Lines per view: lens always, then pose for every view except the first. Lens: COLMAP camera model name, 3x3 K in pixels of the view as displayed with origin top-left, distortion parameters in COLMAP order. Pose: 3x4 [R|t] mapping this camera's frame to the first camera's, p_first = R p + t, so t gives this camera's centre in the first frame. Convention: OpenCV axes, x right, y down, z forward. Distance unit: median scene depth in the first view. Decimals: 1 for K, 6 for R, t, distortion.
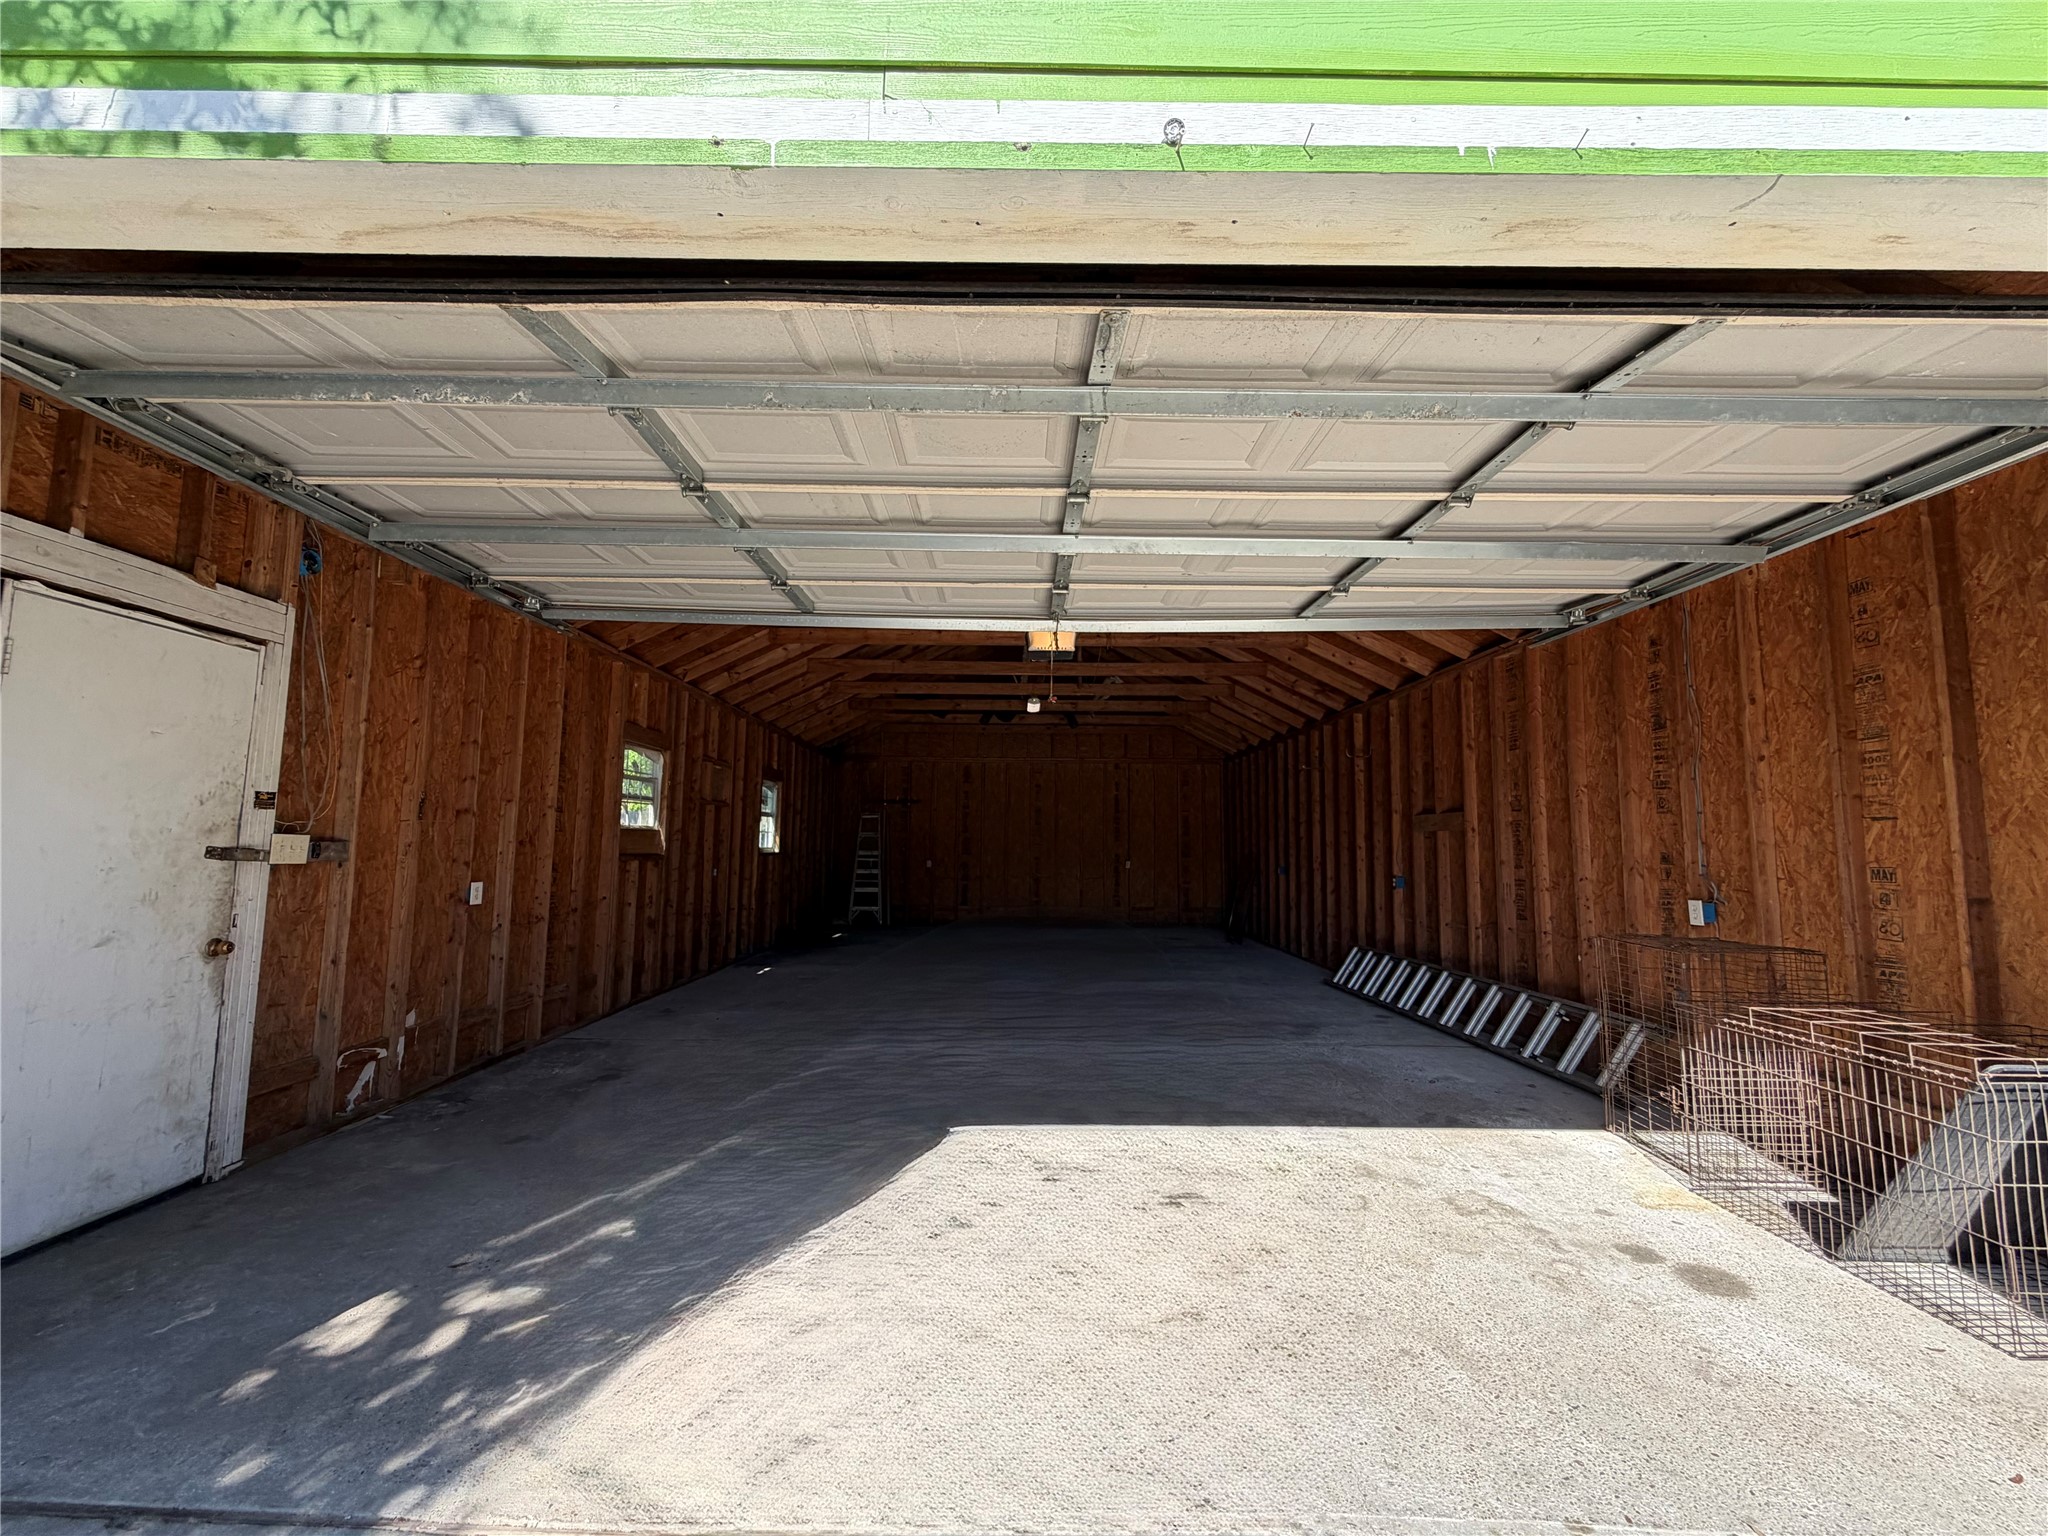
lens RADIAL K [[813.7, 0, 1017.9], [0, 813.7, 759.9], [0, 0, 1]] dist [-0.001369, -0.000626]
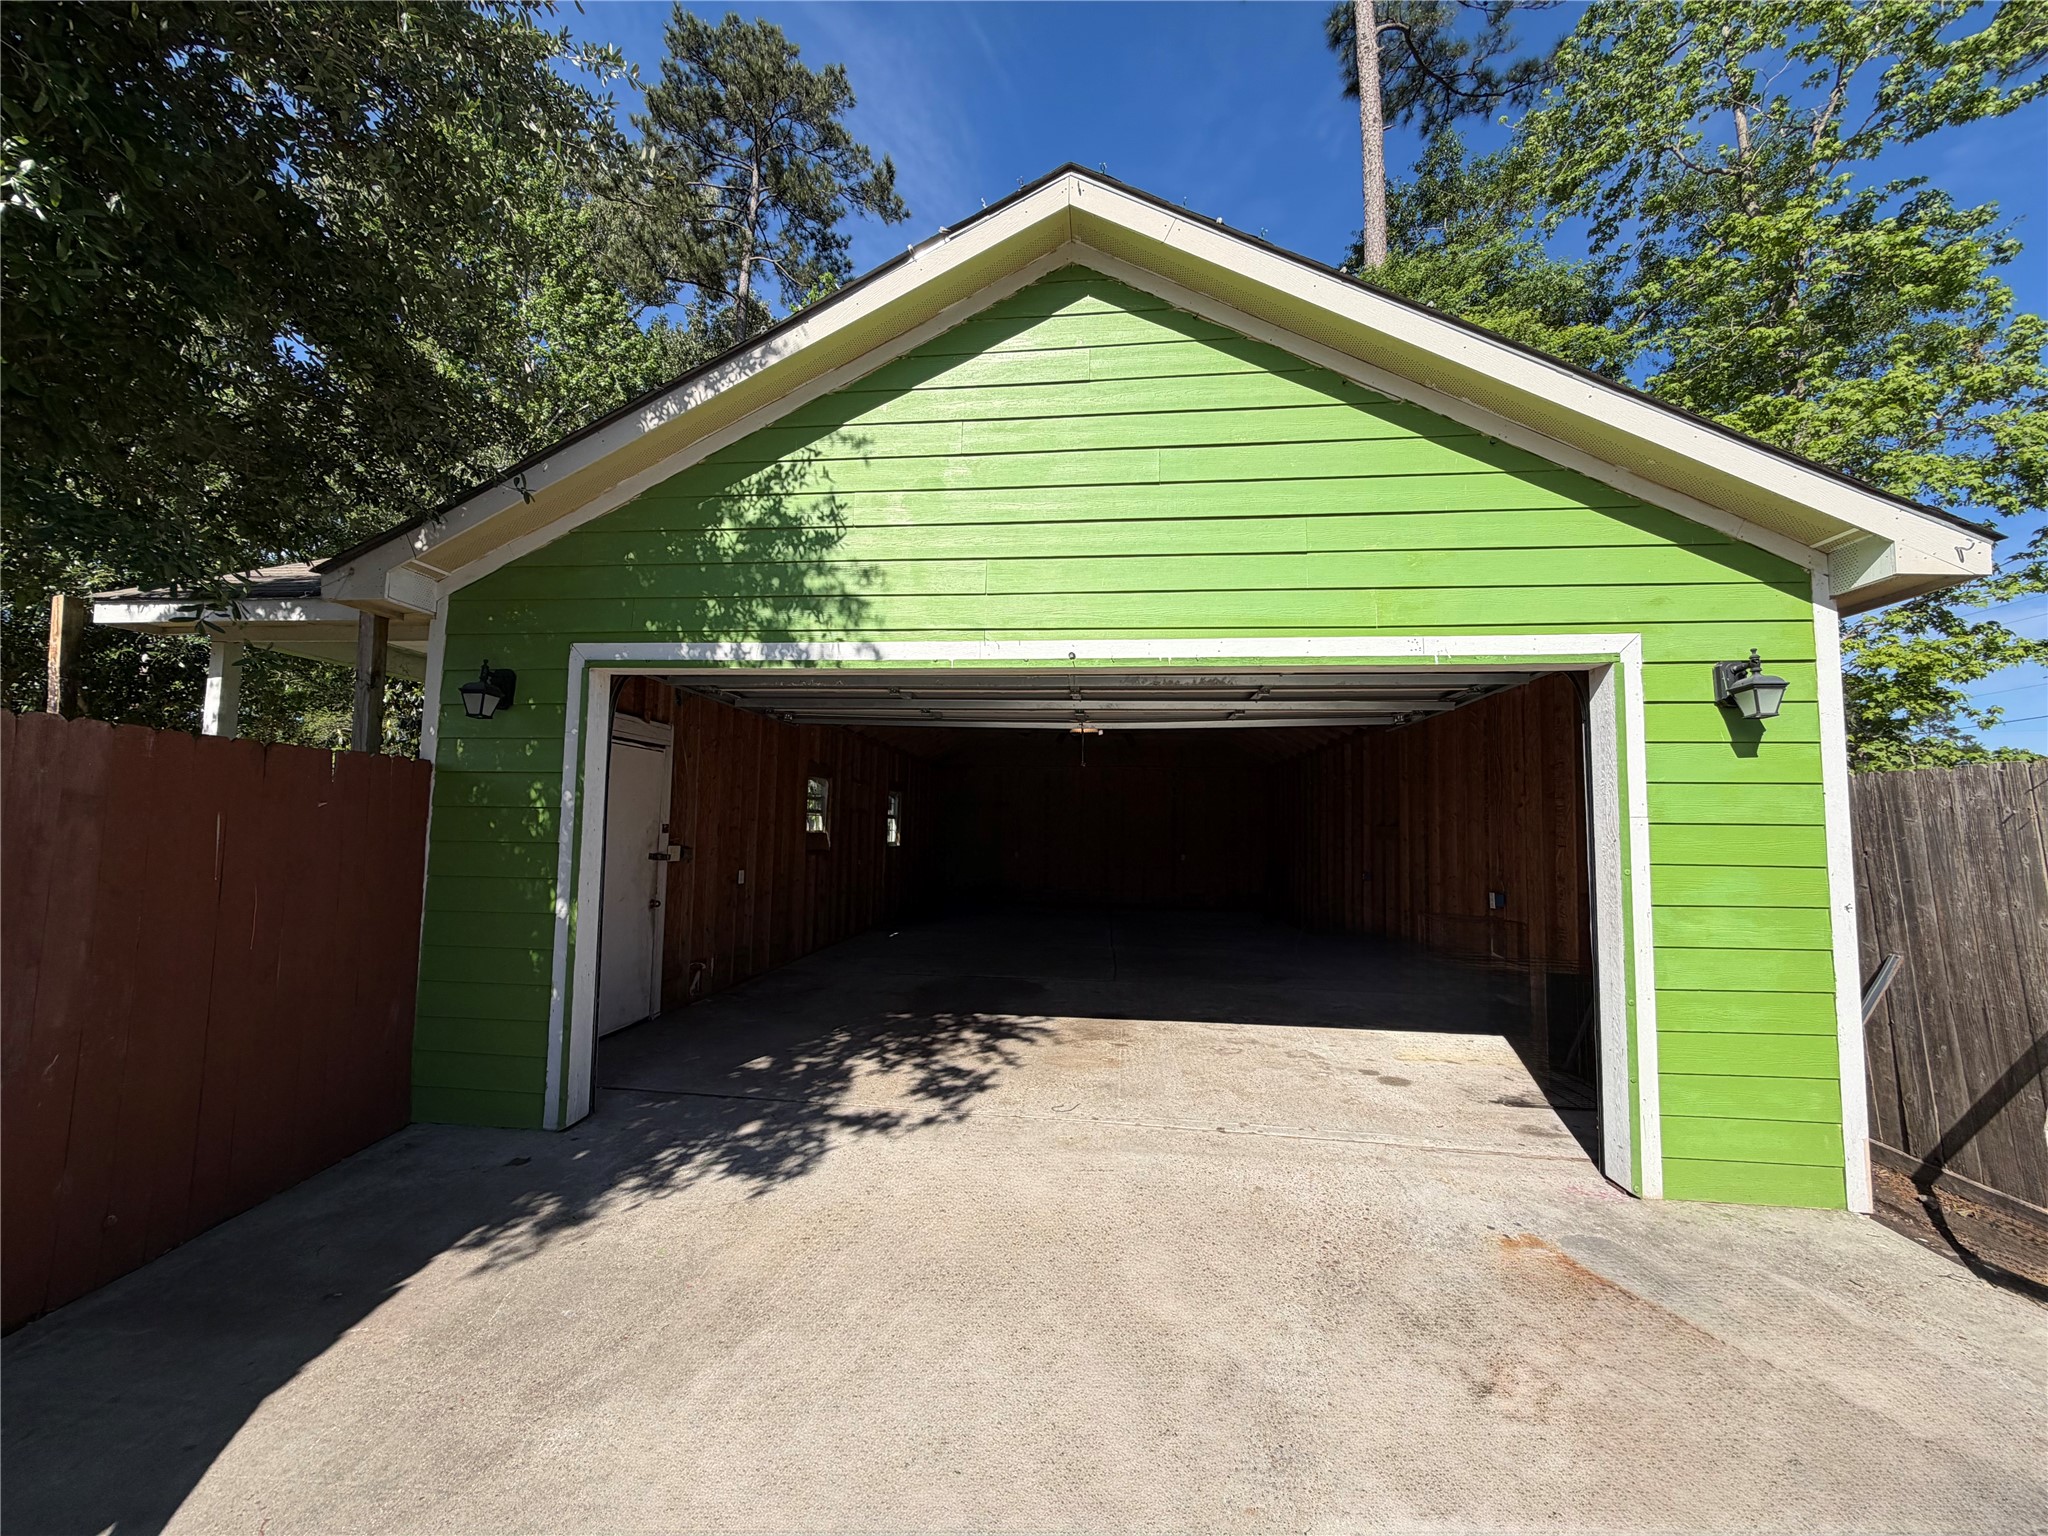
lens RADIAL K [[813.7, 0, 1017.9], [0, 813.7, 759.9], [0, 0, 1]] dist [-0.001369, -0.000626]
pose [[0.993407, -0.002491, -0.114612, 0.113383], [0.004628, 0.999820, 0.018388, -0.129929], [0.114546, -0.018797, 0.993240, -0.735576]]
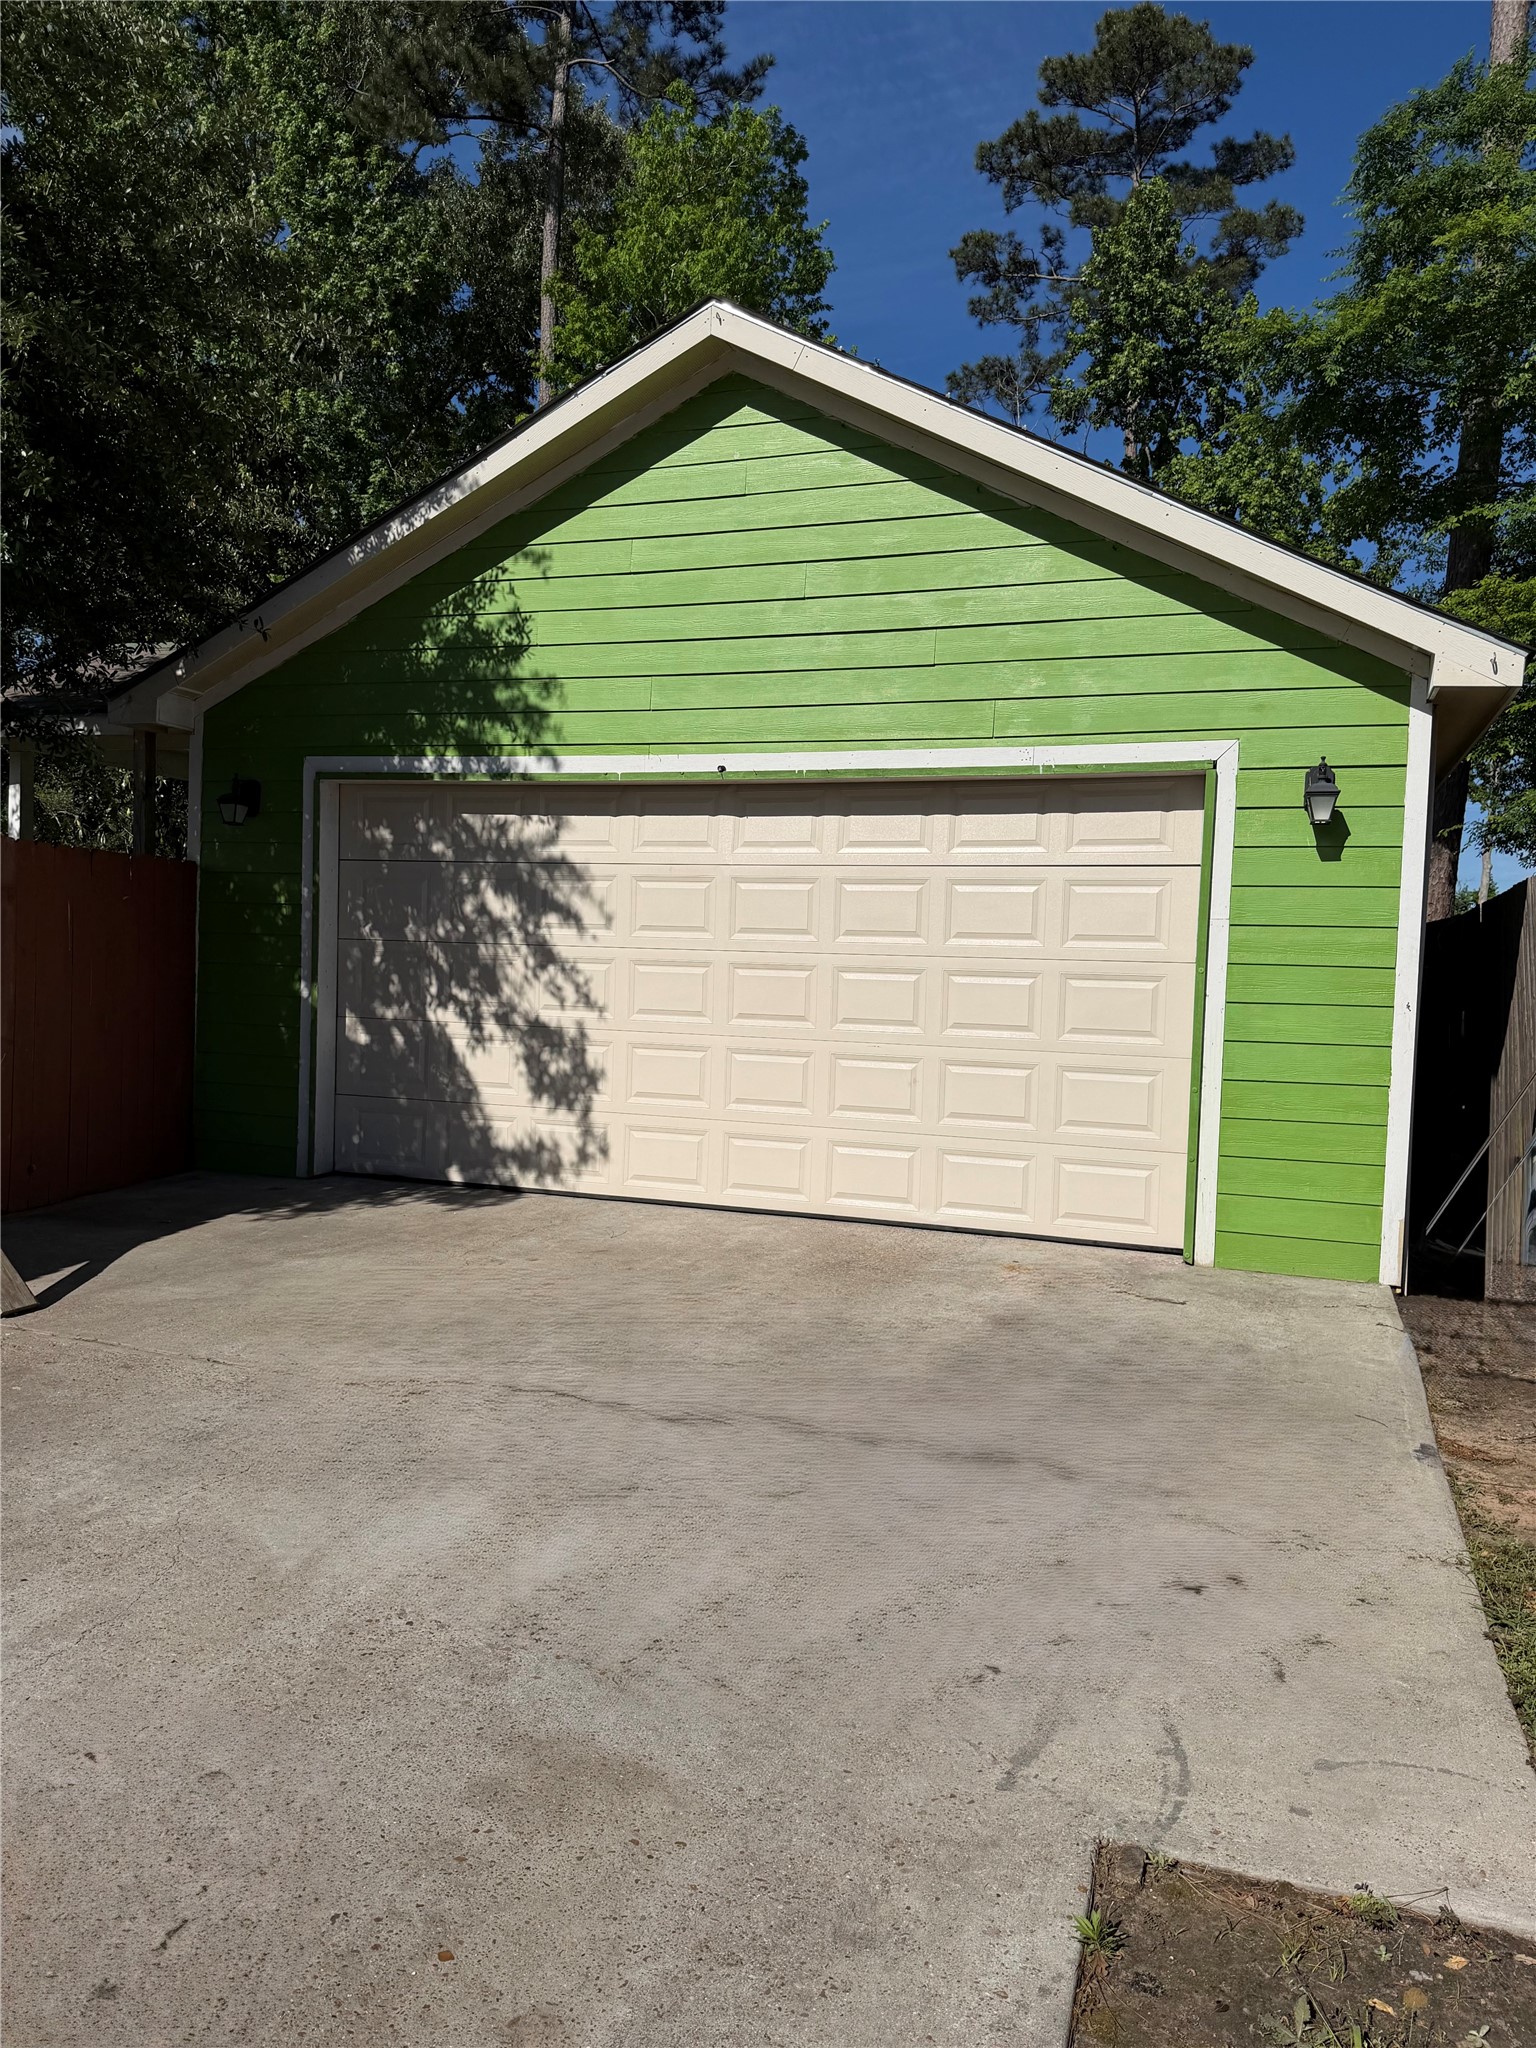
lens RADIAL K [[1437.0, 0, 768.0], [0, 1437.0, 1024.0], [0, 0, 1]] dist [-0.001062, -0.000638]
pose [[0.944110, 0.039849, -0.327213, 0.794554], [0.005717, 0.990537, 0.137126, -0.159086], [0.329581, -0.131333, 0.934948, -1.581489]]
